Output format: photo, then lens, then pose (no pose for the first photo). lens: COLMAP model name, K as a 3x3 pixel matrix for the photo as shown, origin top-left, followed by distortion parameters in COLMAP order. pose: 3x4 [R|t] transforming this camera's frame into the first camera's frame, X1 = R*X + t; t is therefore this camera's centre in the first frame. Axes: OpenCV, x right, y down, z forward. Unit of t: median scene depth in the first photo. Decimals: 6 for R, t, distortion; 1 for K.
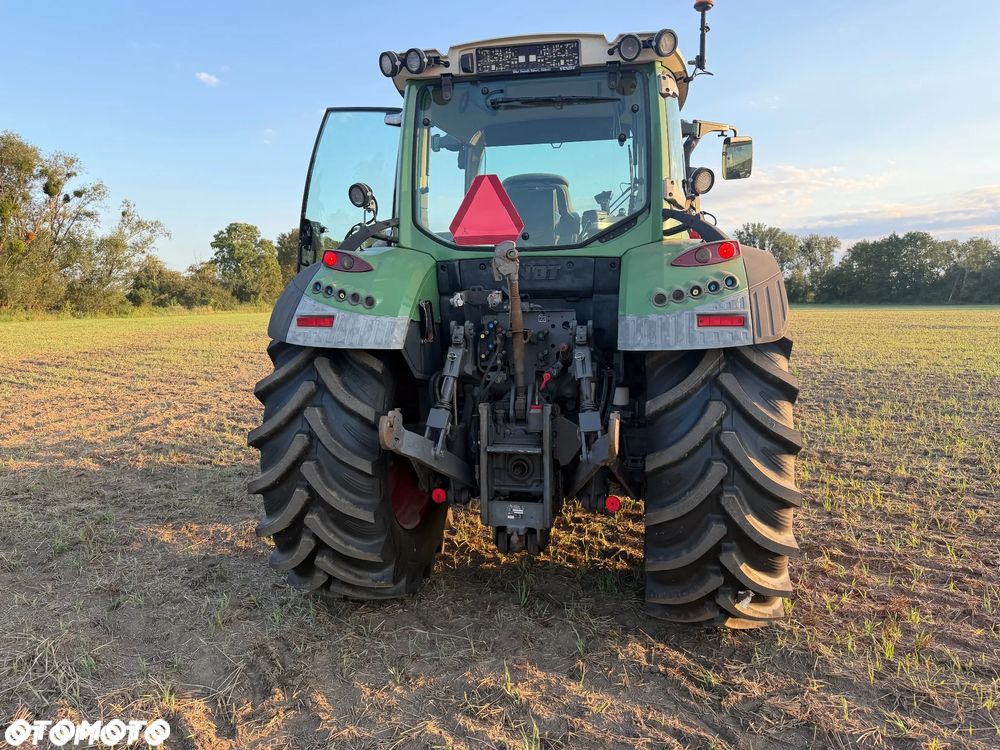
lens RADIAL K [[707.1, 0, 501.8], [0, 707.1, 379.0], [0, 0, 1]] dist [0.050680, -0.066834]
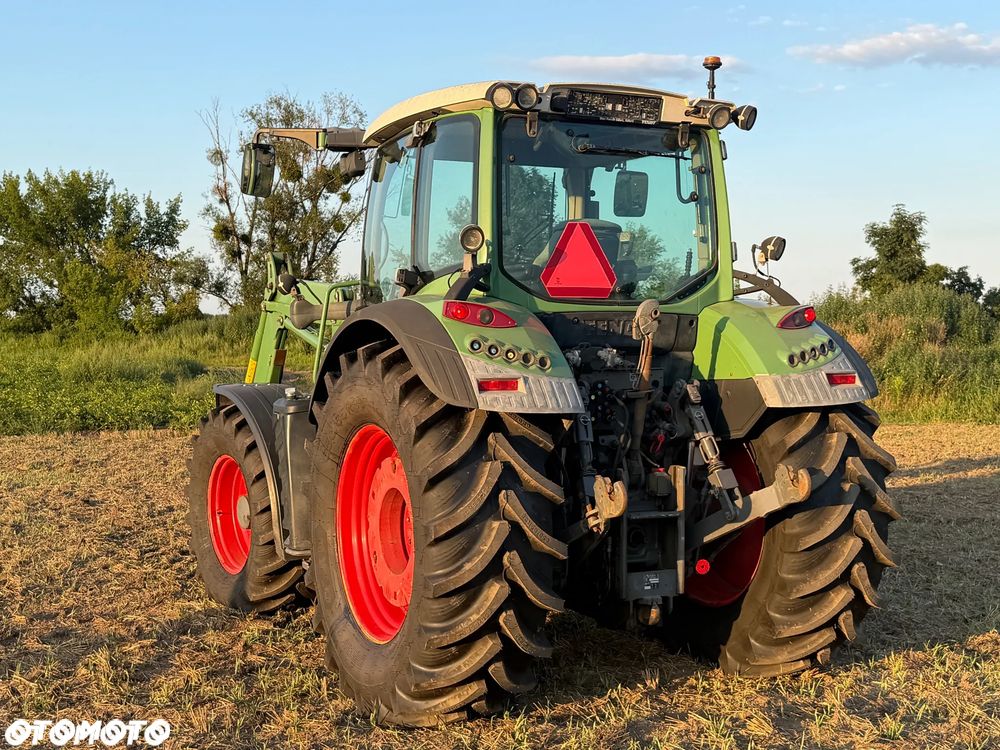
lens RADIAL K [[1333.1, 0, 502.7], [0, 1333.1, 381.8], [0, 0, 1]] dist [0.115790, 0.000000]
pose [[0.791084, -0.014426, 0.611537, -1.200391], [0.056994, 0.997111, -0.050205, -0.000267], [-0.609046, 0.074570, 0.789621, -0.304769]]
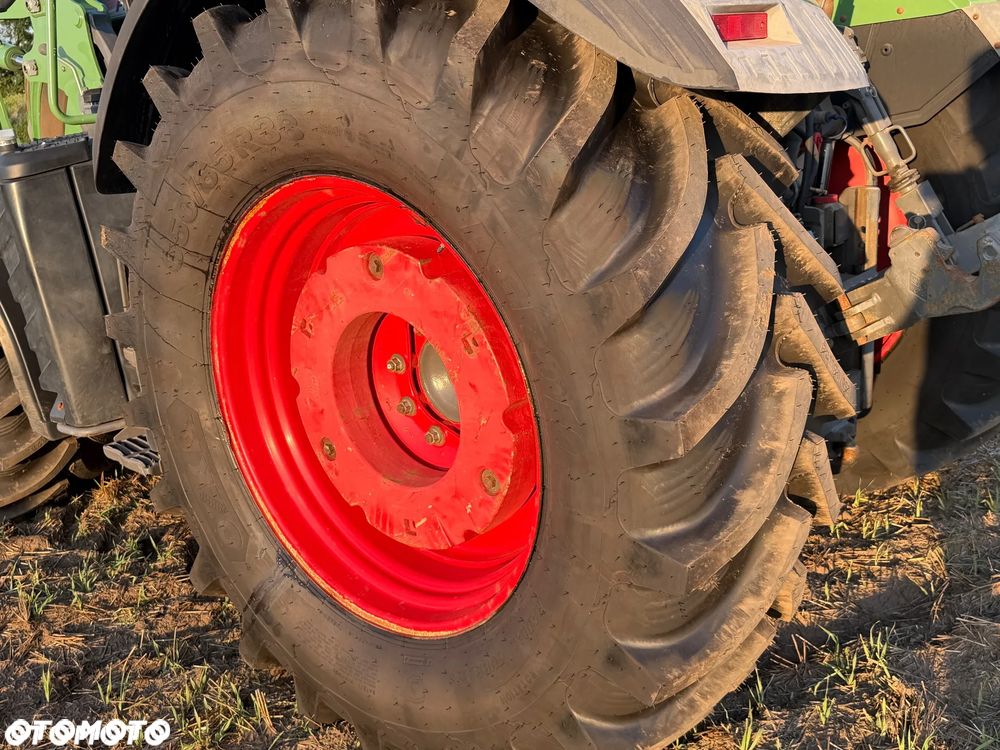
lens RADIAL K [[1047.9, 0, 497.5], [0, 1047.9, 391.9], [0, 0, 1]] dist [0.060938, 0.000000]
pose [[0.499557, -0.290140, 0.816249, -0.737497], [0.166459, 0.956836, 0.238237, -0.049921], [-0.850138, 0.016859, 0.526290, 0.783150]]
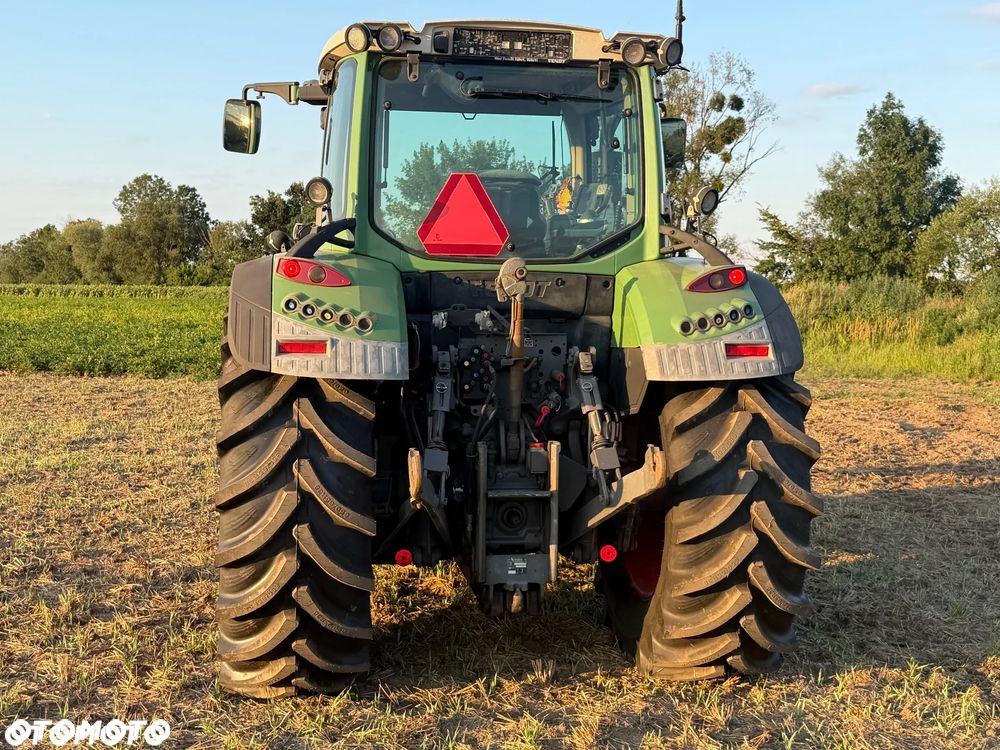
lens RADIAL K [[1299.4, 0, 504.5], [0, 1299.4, 382.8], [0, 0, 1]] dist [0.119019, 0.000000]
pose [[0.939784, -0.005010, 0.341731, -0.527670], [0.015935, 0.999447, -0.029171, 0.009208], [-0.341396, 0.032860, 0.939345, -0.491641]]
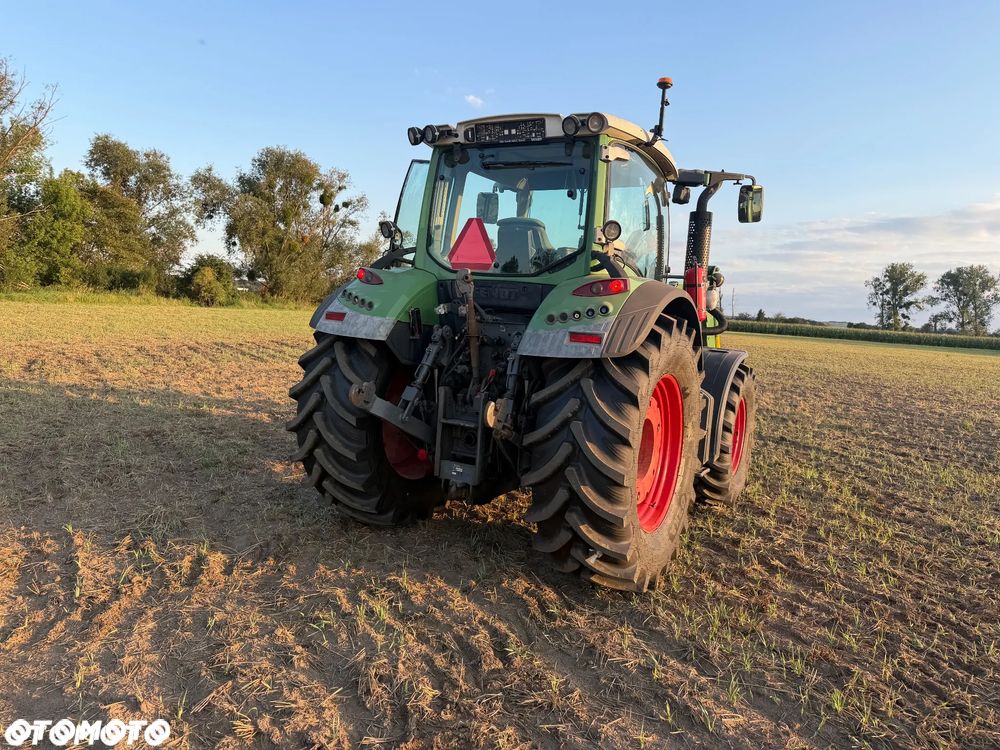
lens RADIAL K [[707.1, 0, 501.8], [0, 707.1, 381.4], [0, 0, 1]] dist [0.050680, -0.066834]
pose [[0.946605, 0.104185, -0.305098, 0.477095], [-0.109932, 0.993938, -0.001669, 0.014252], [0.303074, 0.035120, 0.952320, -0.246163]]
